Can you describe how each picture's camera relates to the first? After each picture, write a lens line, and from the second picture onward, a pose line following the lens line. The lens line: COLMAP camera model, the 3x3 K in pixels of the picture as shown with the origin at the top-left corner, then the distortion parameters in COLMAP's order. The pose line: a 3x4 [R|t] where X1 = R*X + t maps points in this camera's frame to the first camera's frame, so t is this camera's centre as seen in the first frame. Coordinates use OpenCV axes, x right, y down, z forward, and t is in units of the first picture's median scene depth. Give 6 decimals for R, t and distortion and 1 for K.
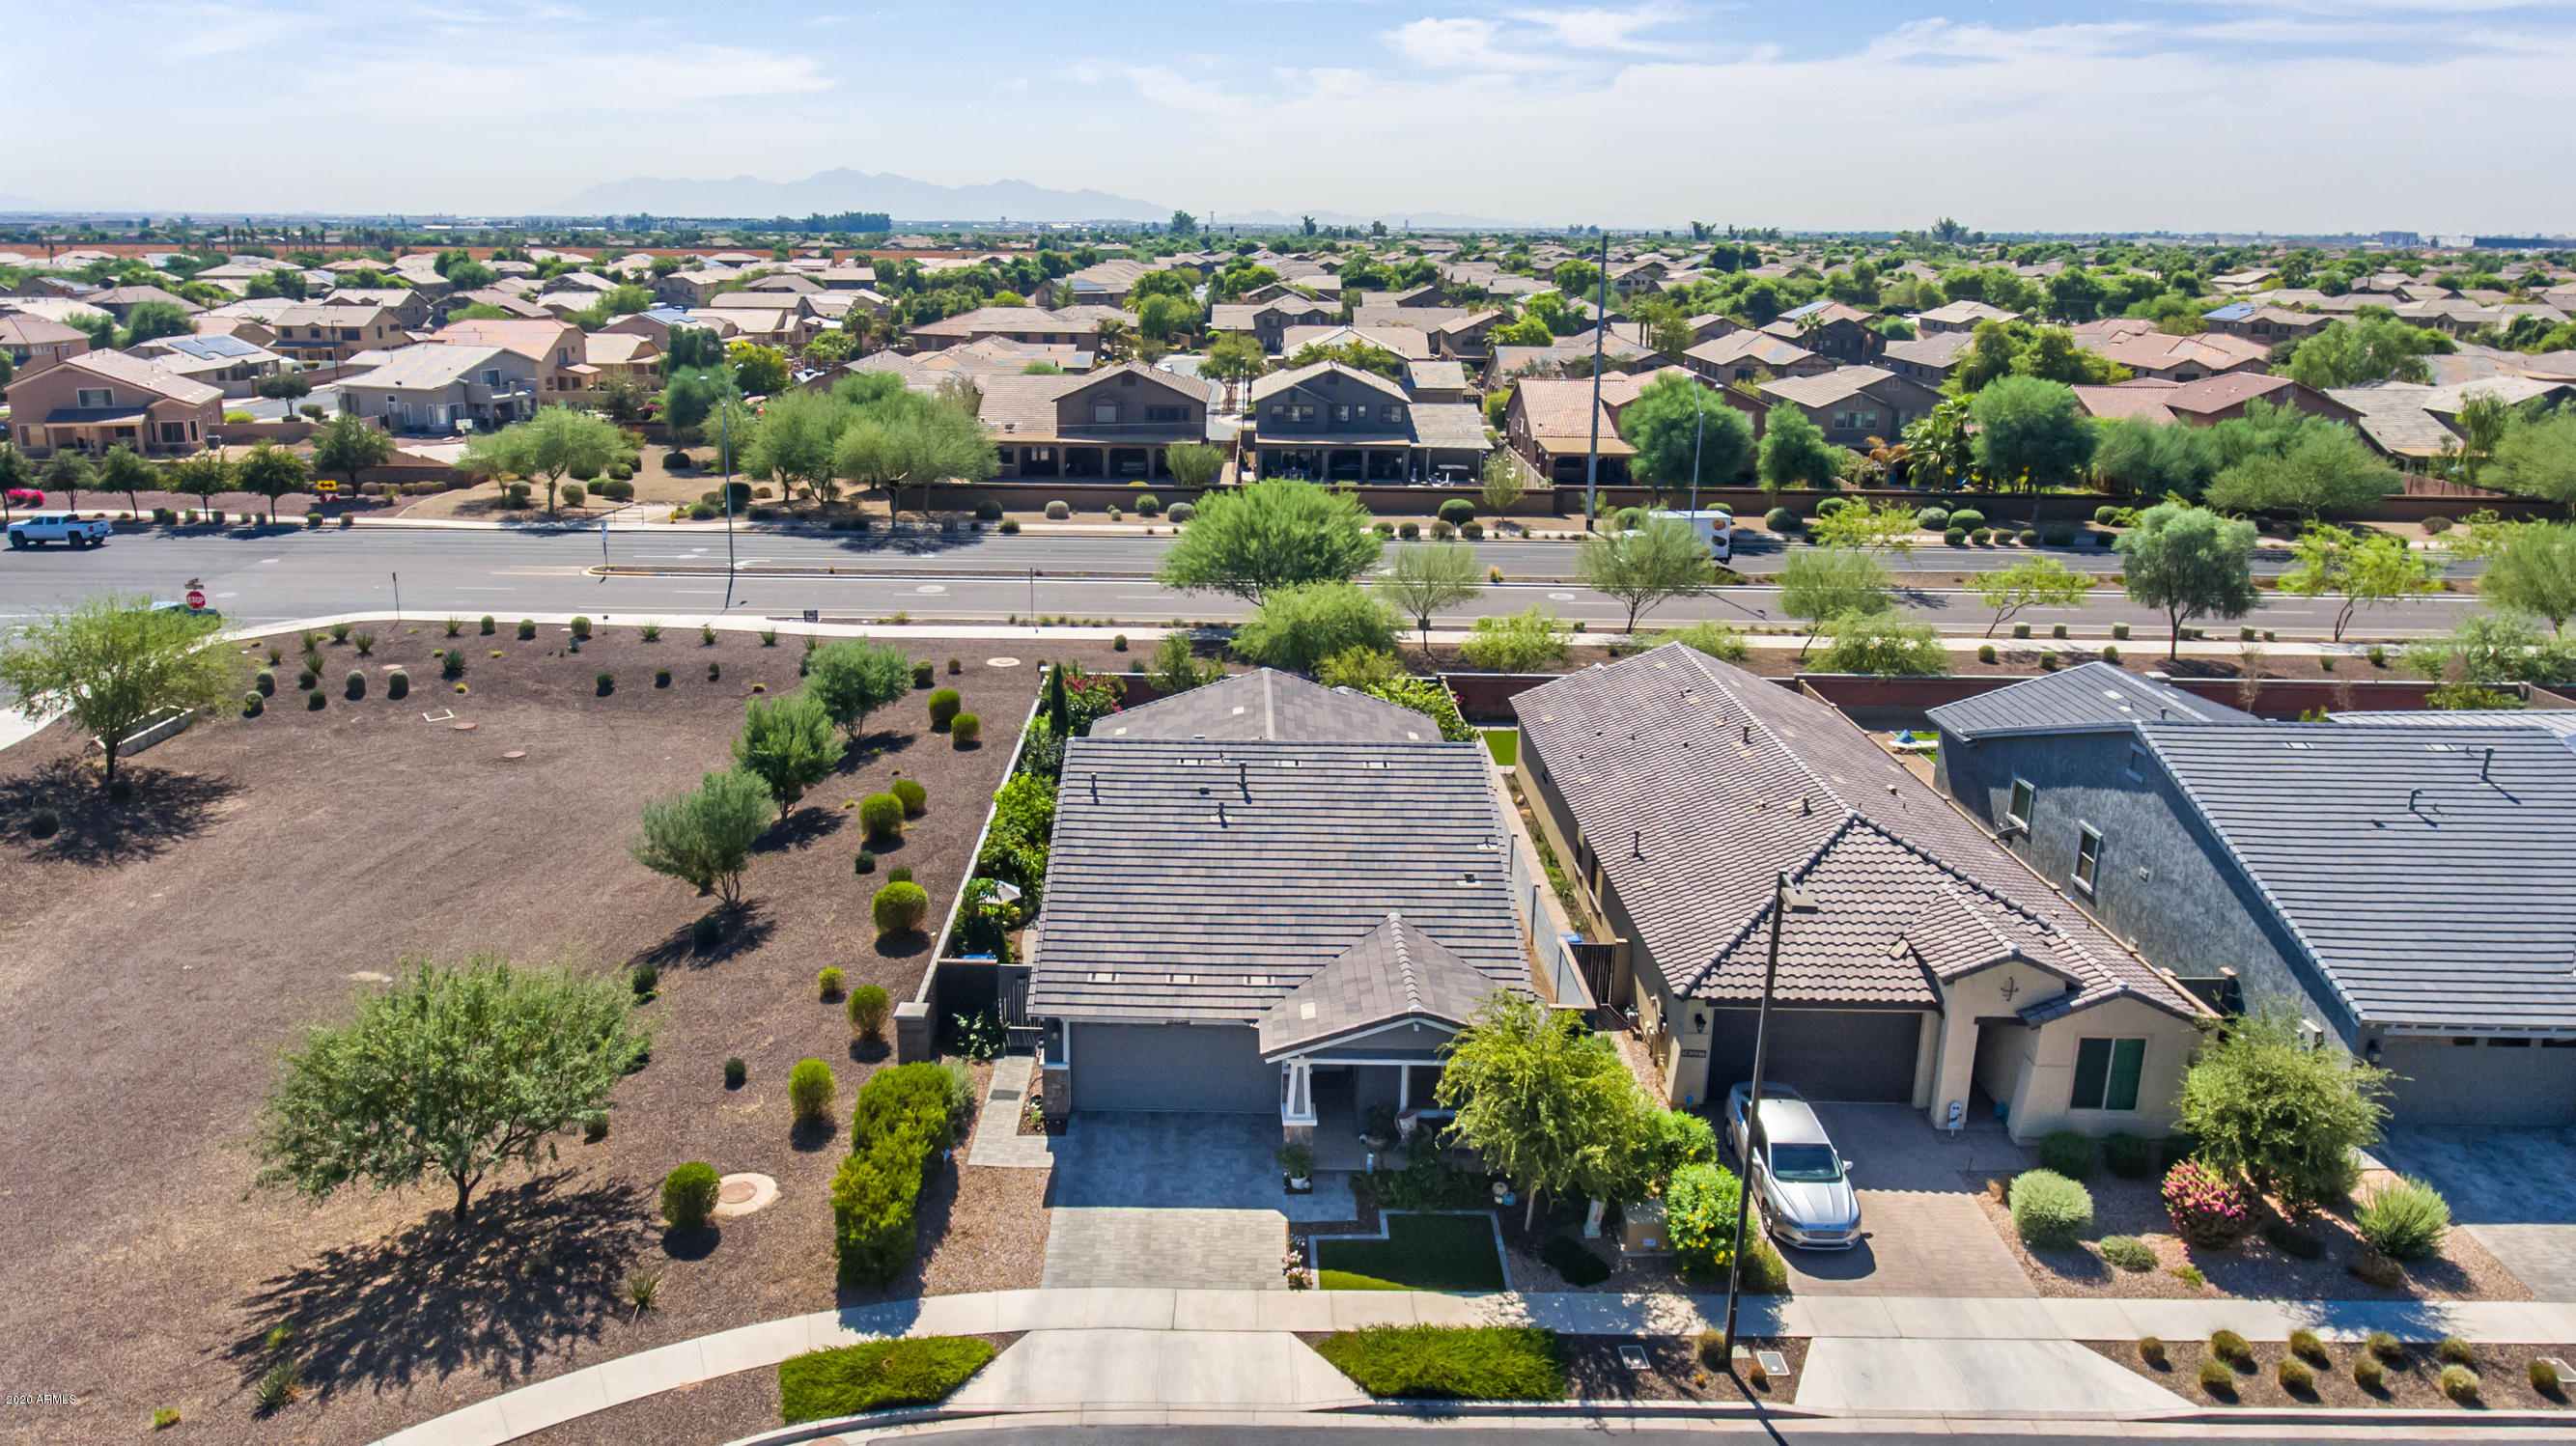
lens RADIAL K [[1674.6, 0, 1213.2], [0, 1674.6, 676.3], [0, 0, 1]] dist [0.001833, -0.000893]
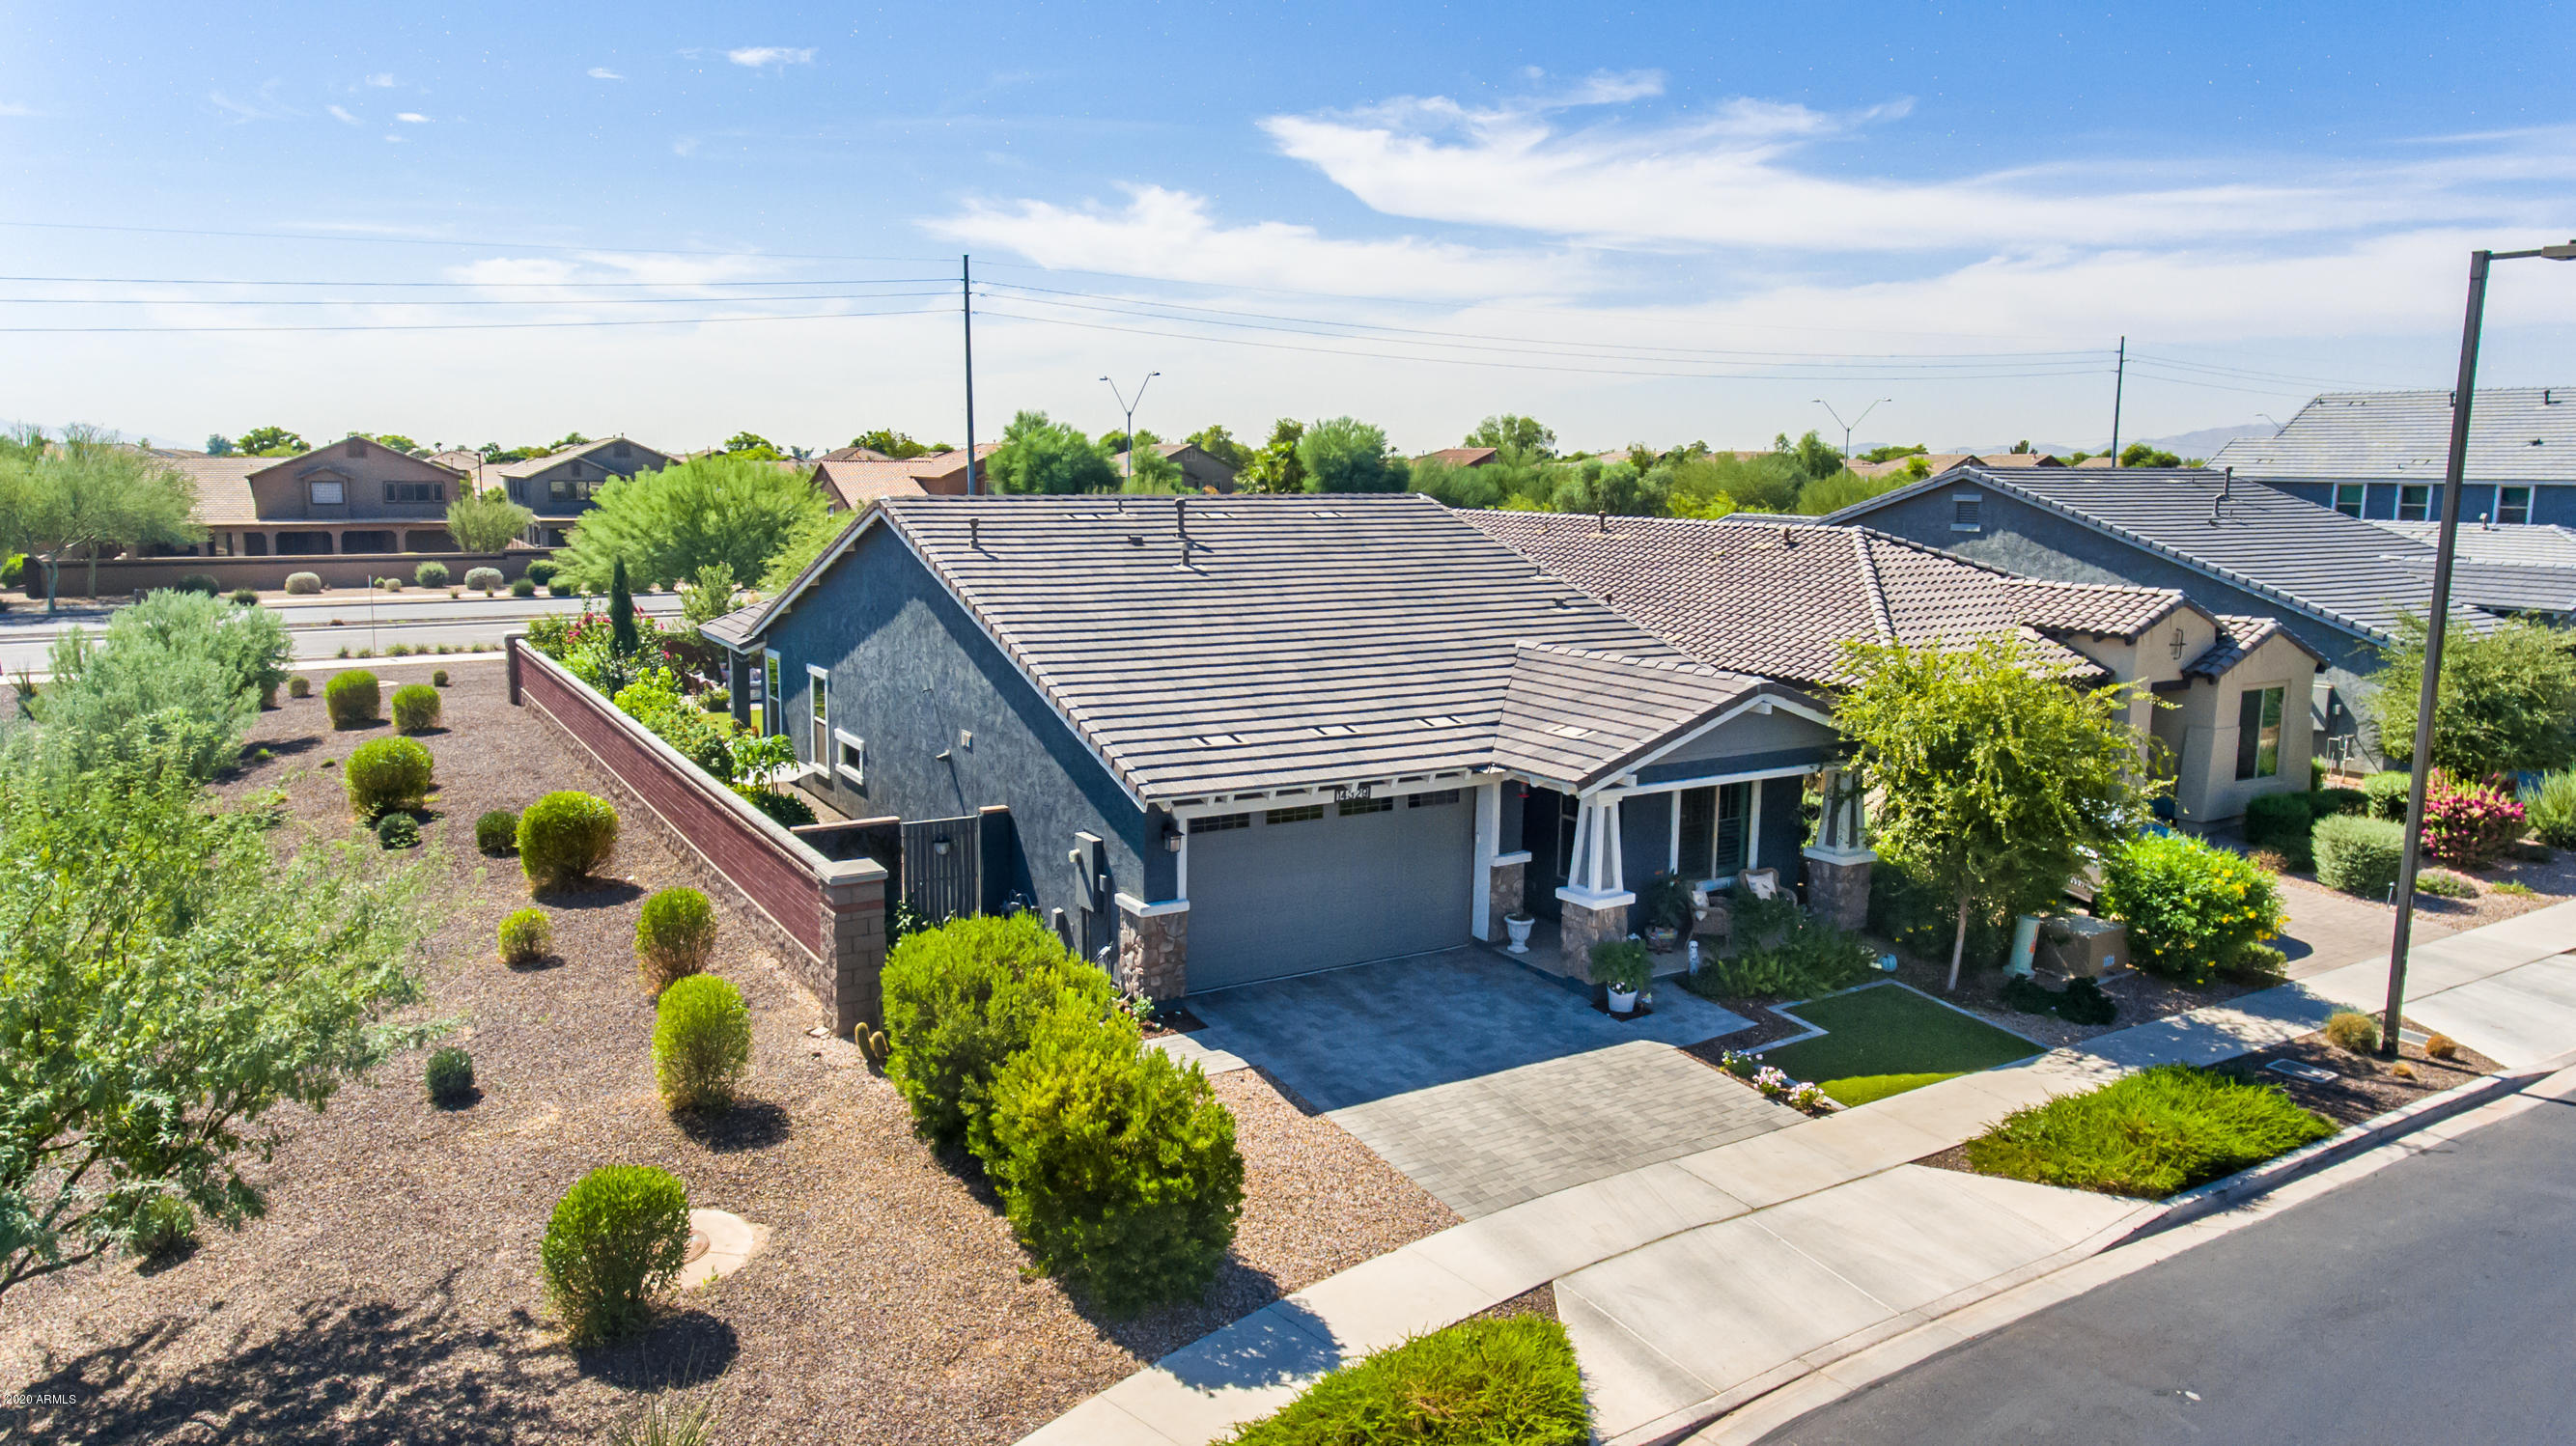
lens RADIAL K [[1622.1, 0, 1220.8], [0, 1622.1, 715.7], [0, 0, 1]] dist [0.001610, 0.000012]
pose [[0.864092, -0.084614, 0.496171, -0.330150], [0.137891, 0.987850, -0.071678, 0.204797], [-0.484078, 0.130354, 0.865261, 0.508765]]
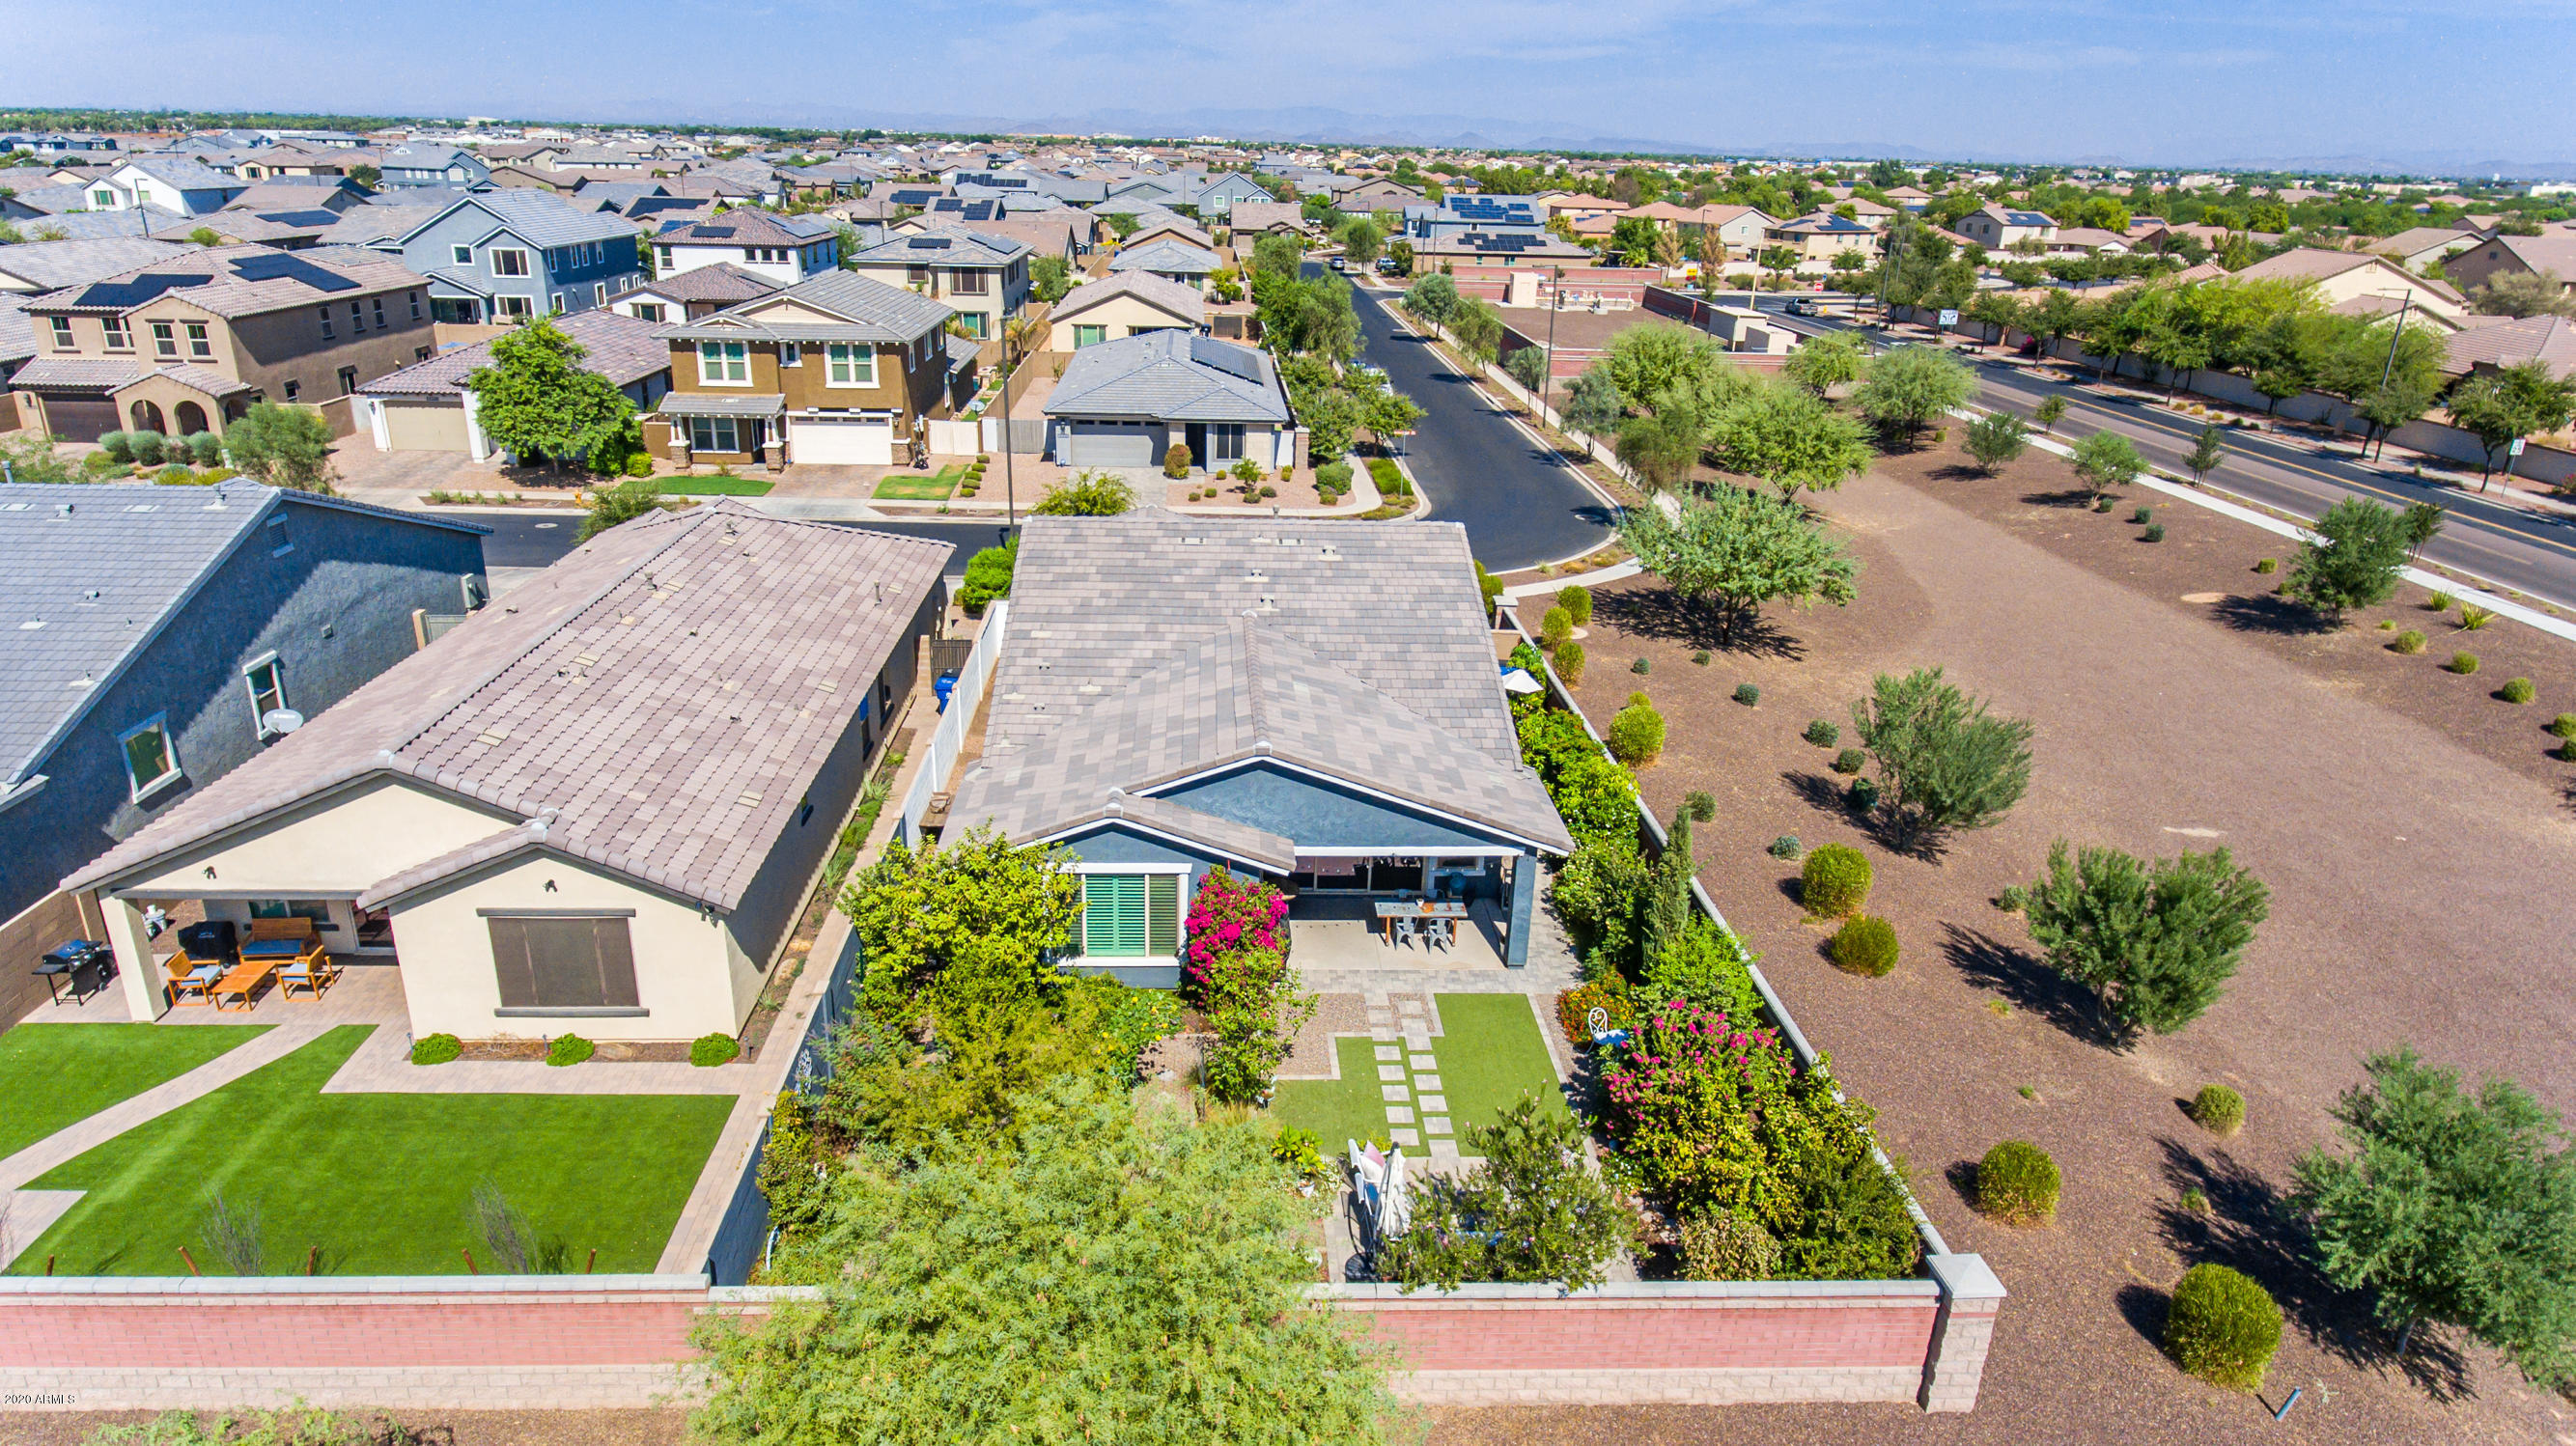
lens RADIAL K [[1510.0, 0, 1265.9], [0, 1510.0, 730.2], [0, 0, 1]] dist [0.001872, -0.000798]
pose [[-0.997982, -0.015248, -0.061647, 0.089296], [-0.048856, 0.804517, 0.591917, -0.433109], [0.040571, 0.593735, -0.803638, 2.052415]]
